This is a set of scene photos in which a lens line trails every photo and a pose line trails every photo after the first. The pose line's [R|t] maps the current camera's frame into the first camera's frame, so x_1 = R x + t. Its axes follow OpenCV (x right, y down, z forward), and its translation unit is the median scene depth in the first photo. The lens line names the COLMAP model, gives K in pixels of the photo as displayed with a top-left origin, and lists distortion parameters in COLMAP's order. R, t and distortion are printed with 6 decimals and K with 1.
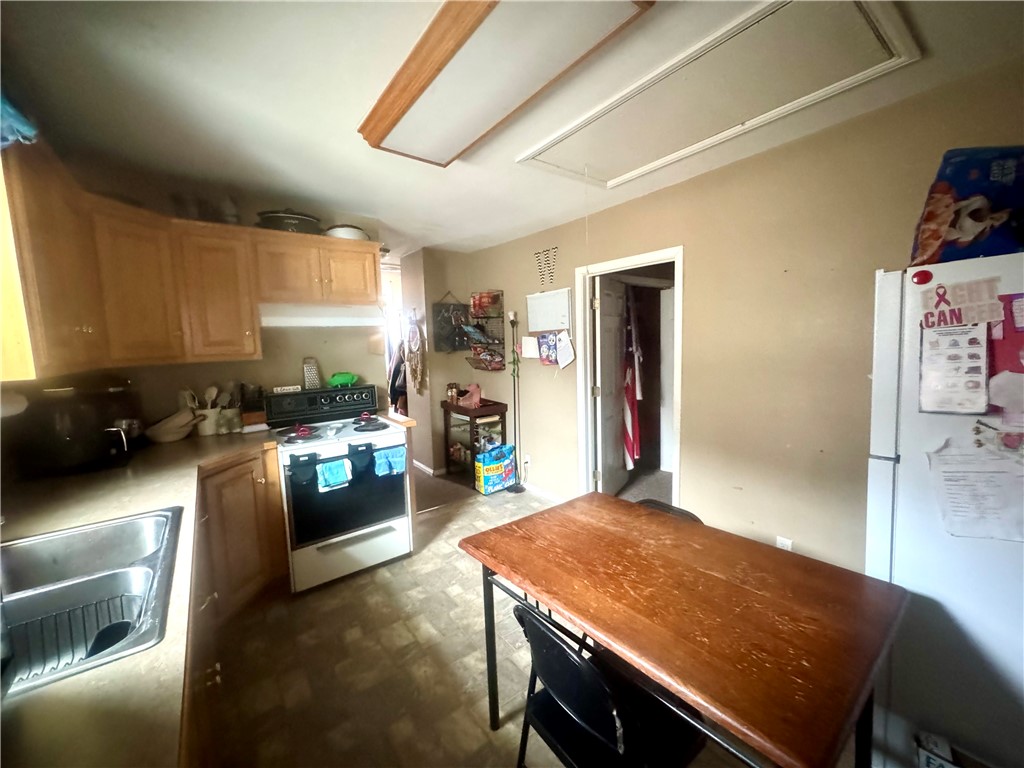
lens RADIAL K [[411.7, 0, 511.9], [0, 411.7, 382.0], [0, 0, 1]] dist [-0.001201, 0.000297]
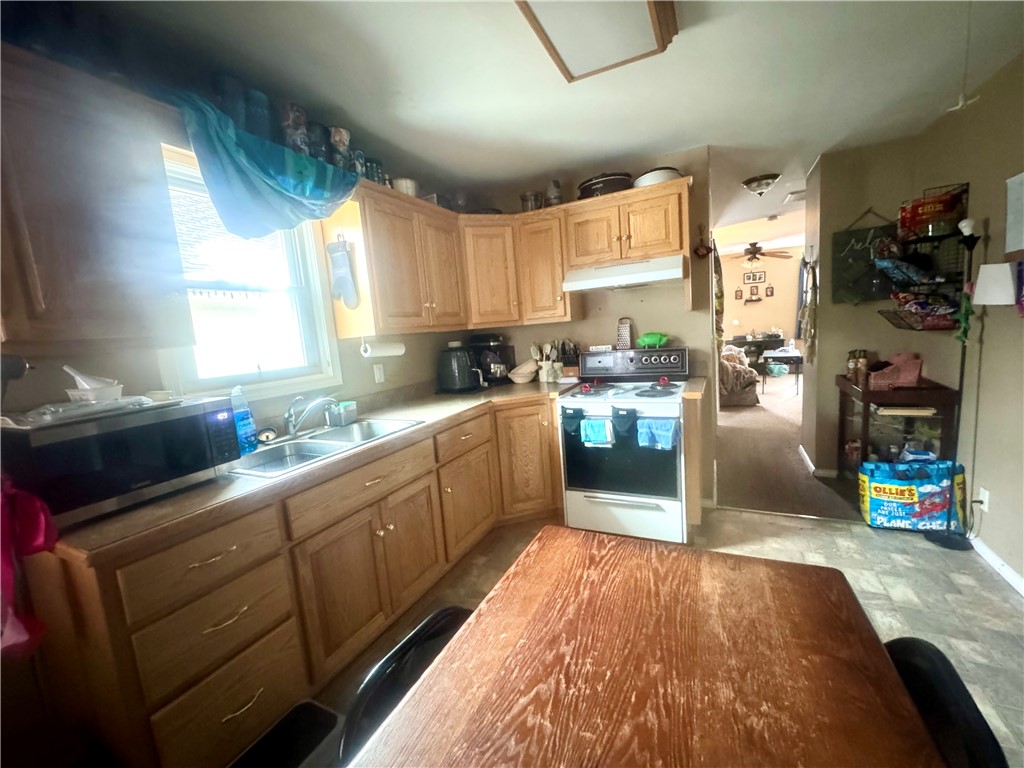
lens RADIAL K [[411.7, 0, 510.7], [0, 411.7, 382.3], [0, 0, 1]] dist [-0.001201, 0.000297]
pose [[0.447666, 0.108147, -0.887637, 0.316420], [-0.026129, 0.993818, 0.107906, -0.003931], [0.893819, -0.025113, 0.447724, 0.303224]]
